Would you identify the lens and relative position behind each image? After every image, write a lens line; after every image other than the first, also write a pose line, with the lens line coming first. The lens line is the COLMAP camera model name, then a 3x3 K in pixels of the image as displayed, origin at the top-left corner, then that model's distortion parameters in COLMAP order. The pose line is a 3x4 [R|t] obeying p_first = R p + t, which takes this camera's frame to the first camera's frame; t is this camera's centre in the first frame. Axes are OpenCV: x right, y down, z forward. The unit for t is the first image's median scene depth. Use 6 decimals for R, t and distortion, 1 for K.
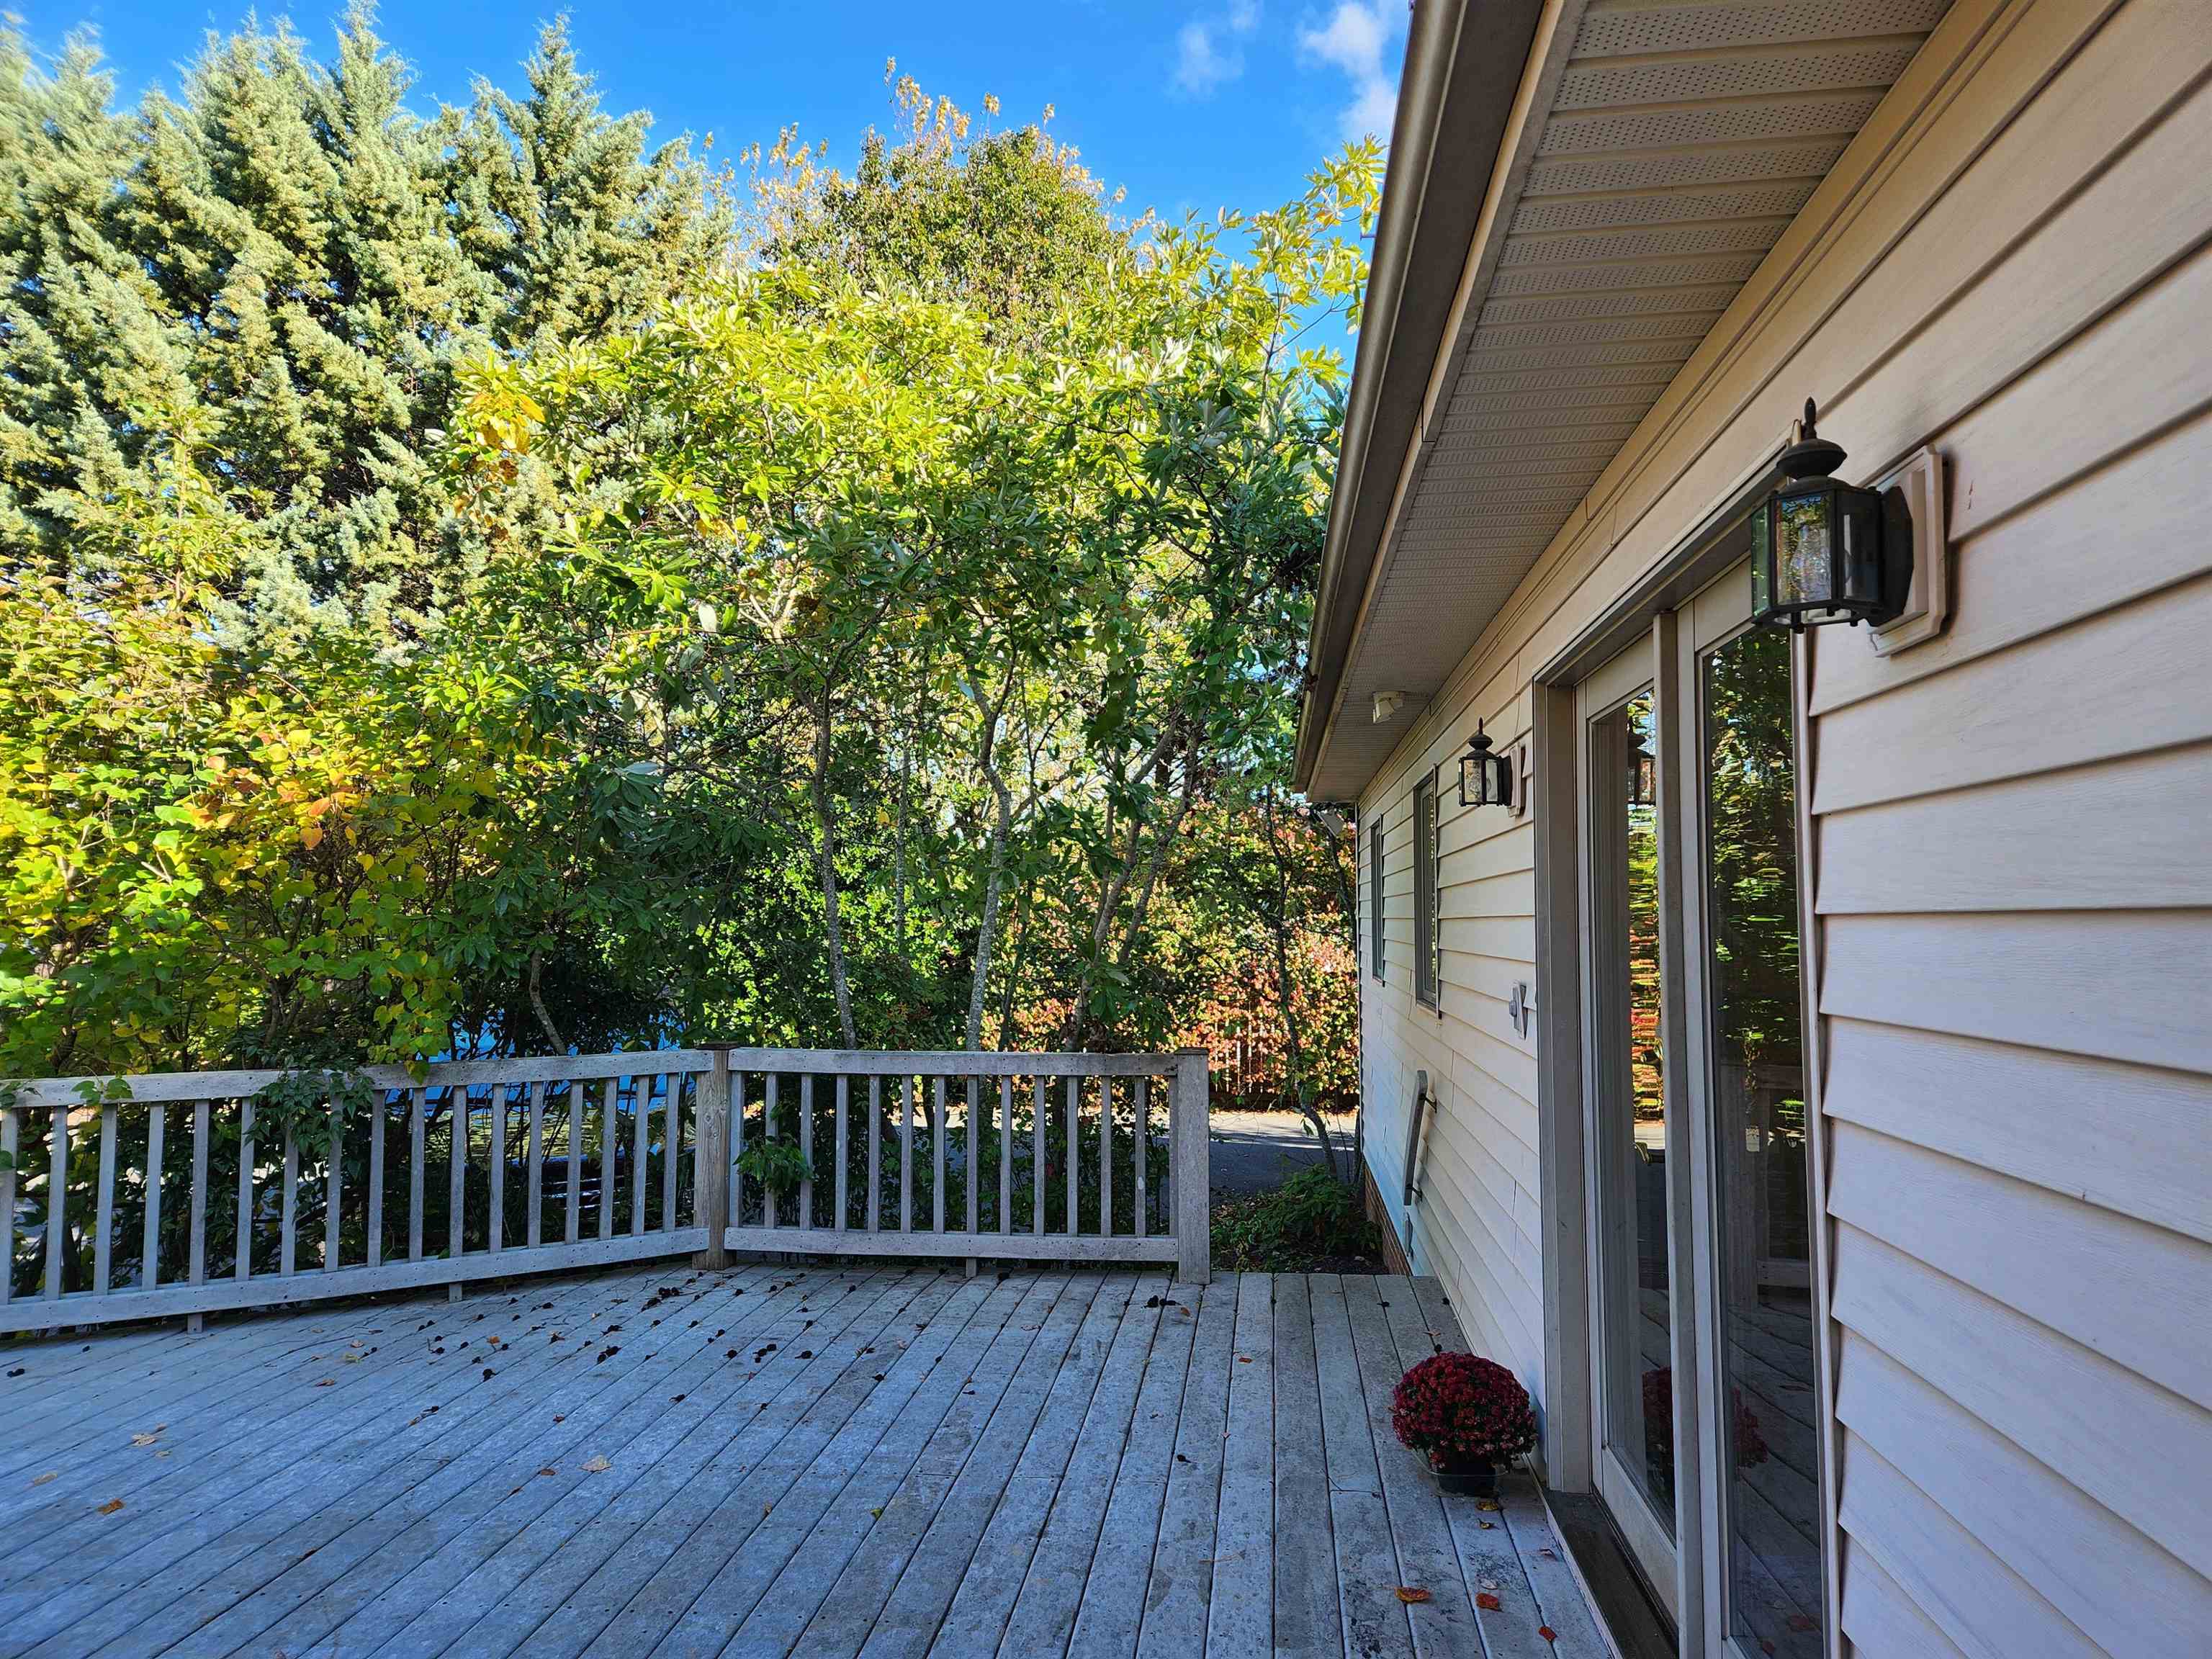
lens RADIAL K [[1465.6, 0, 1102.2], [0, 1465.6, 836.2], [0, 0, 1]] dist [0.043693, -0.036462]
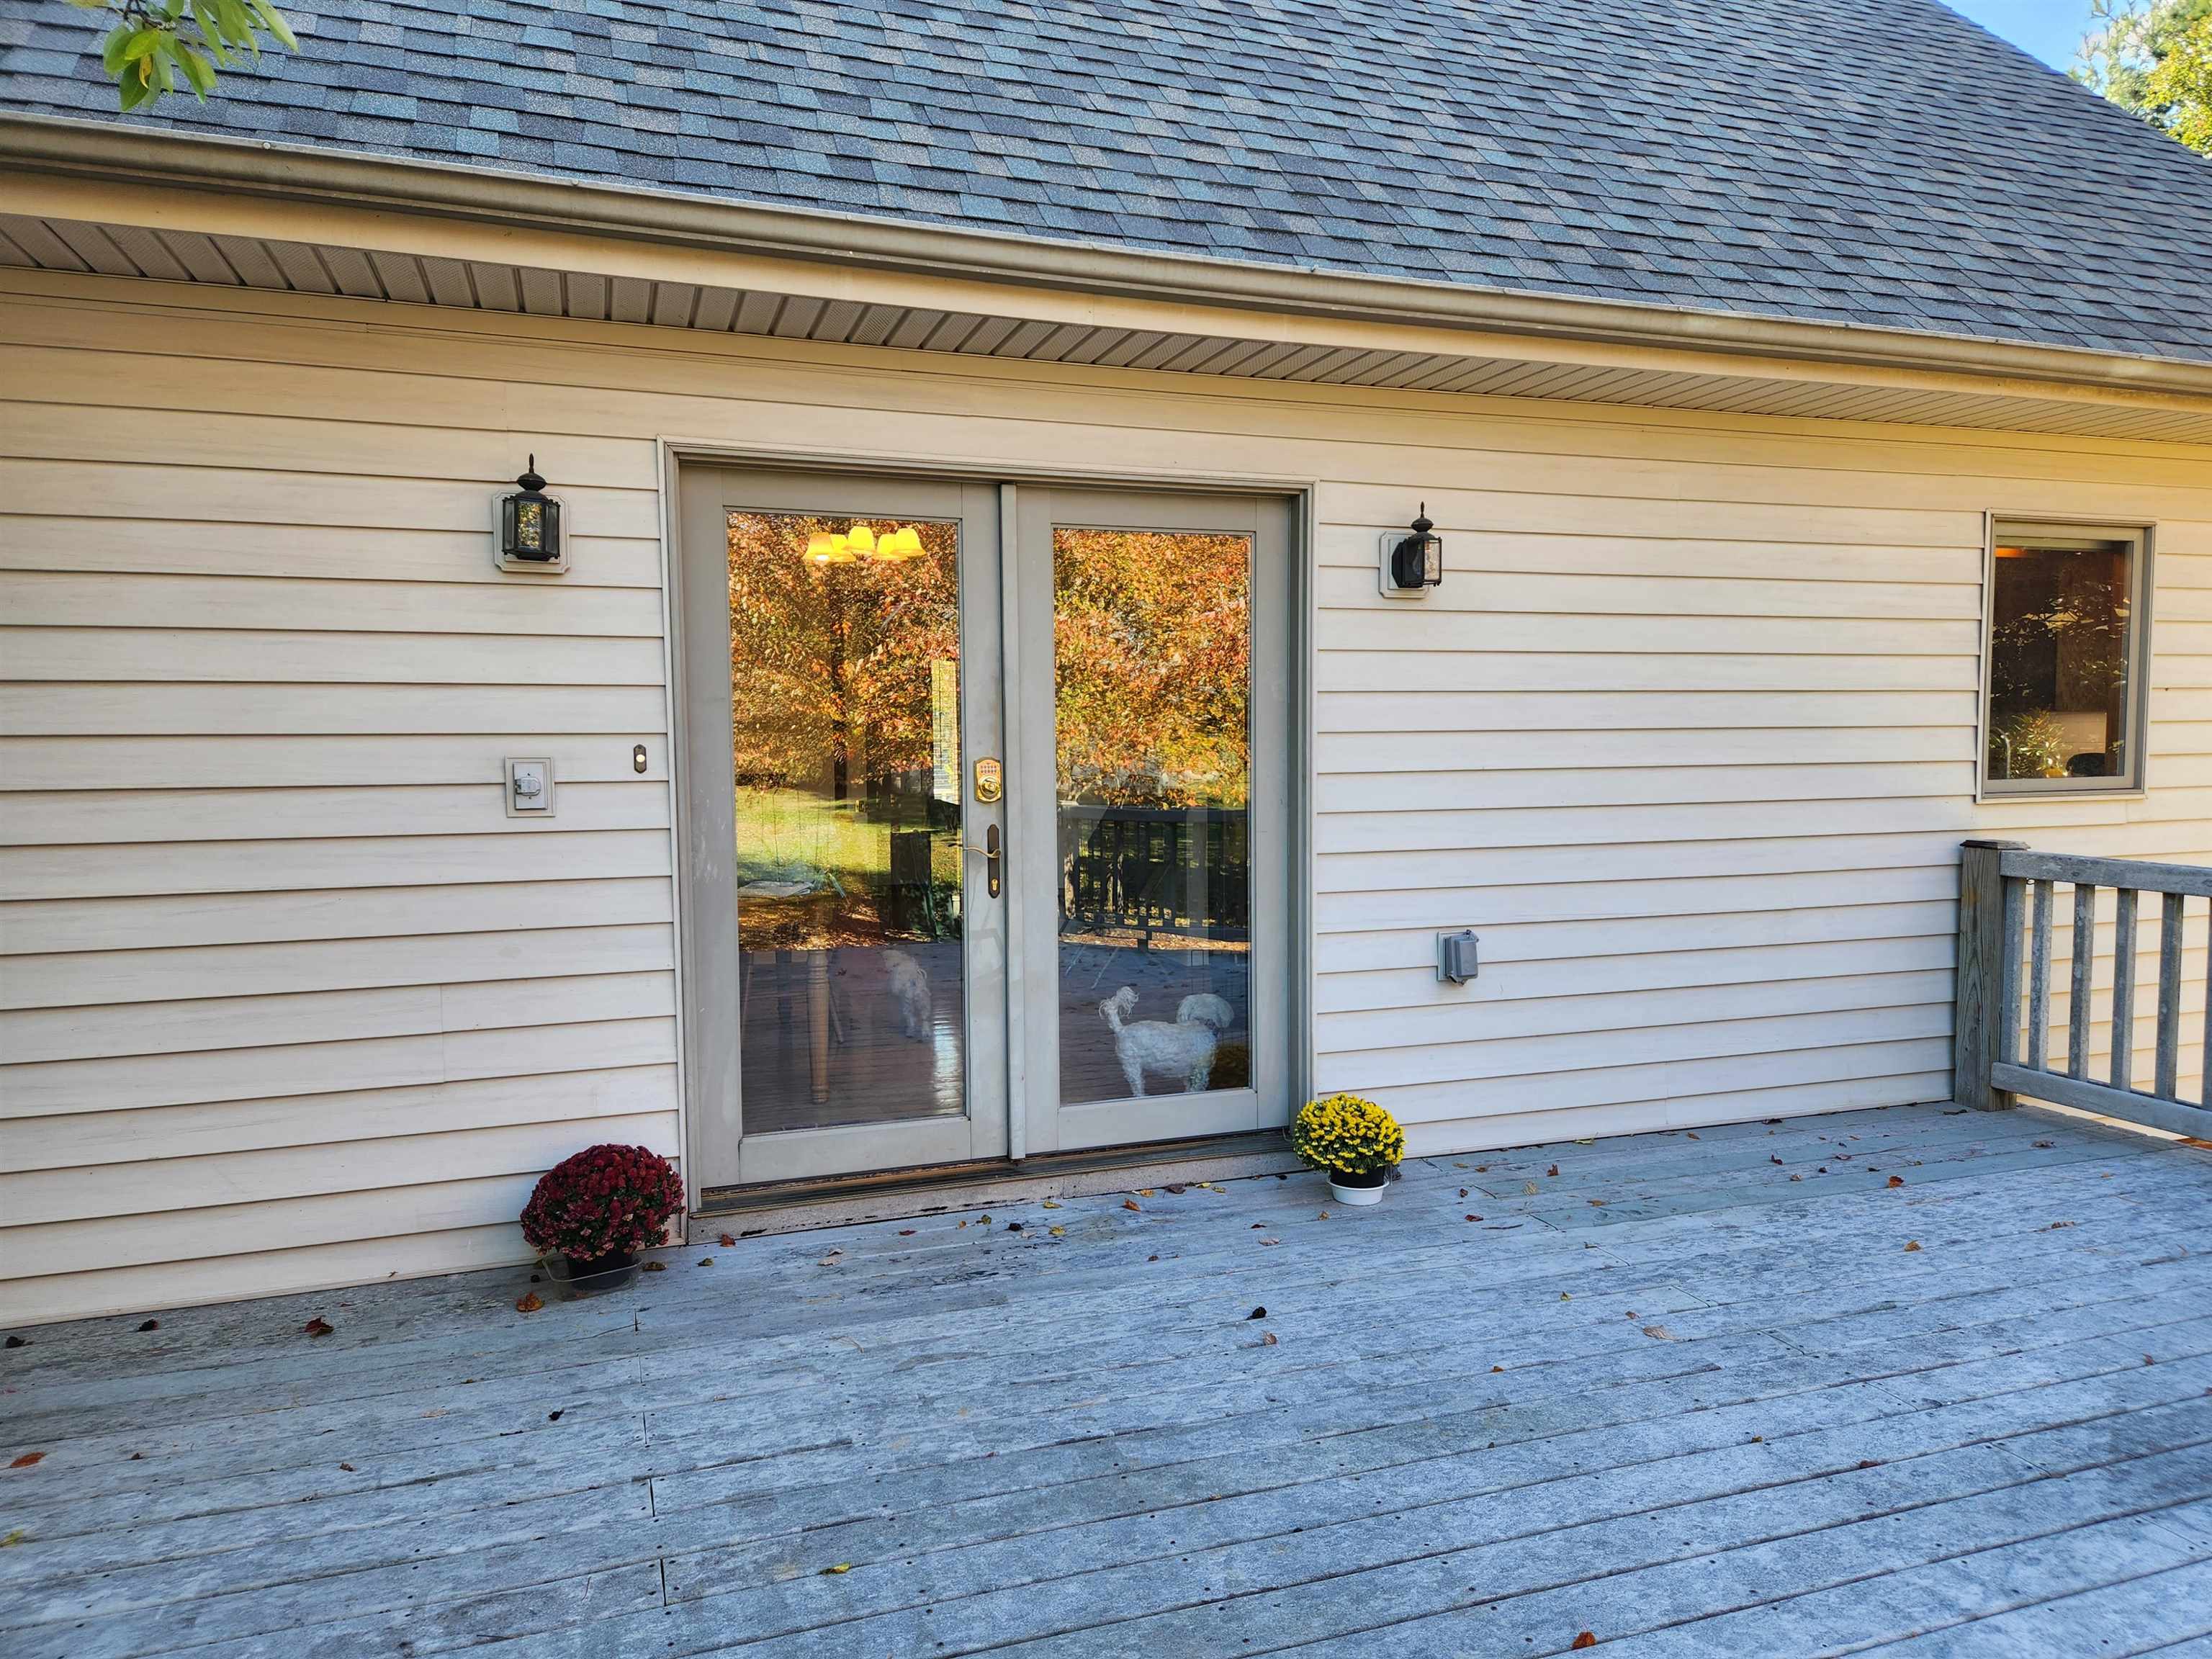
lens RADIAL K [[1465.6, 0, 1102.2], [0, 1465.6, 836.2], [0, 0, 1]] dist [0.043693, -0.036462]
pose [[-0.437677, -0.063371, 0.896896, -0.751145], [-0.045751, 0.997791, 0.048174, 0.094736], [-0.897967, -0.019950, -0.439610, 1.160011]]
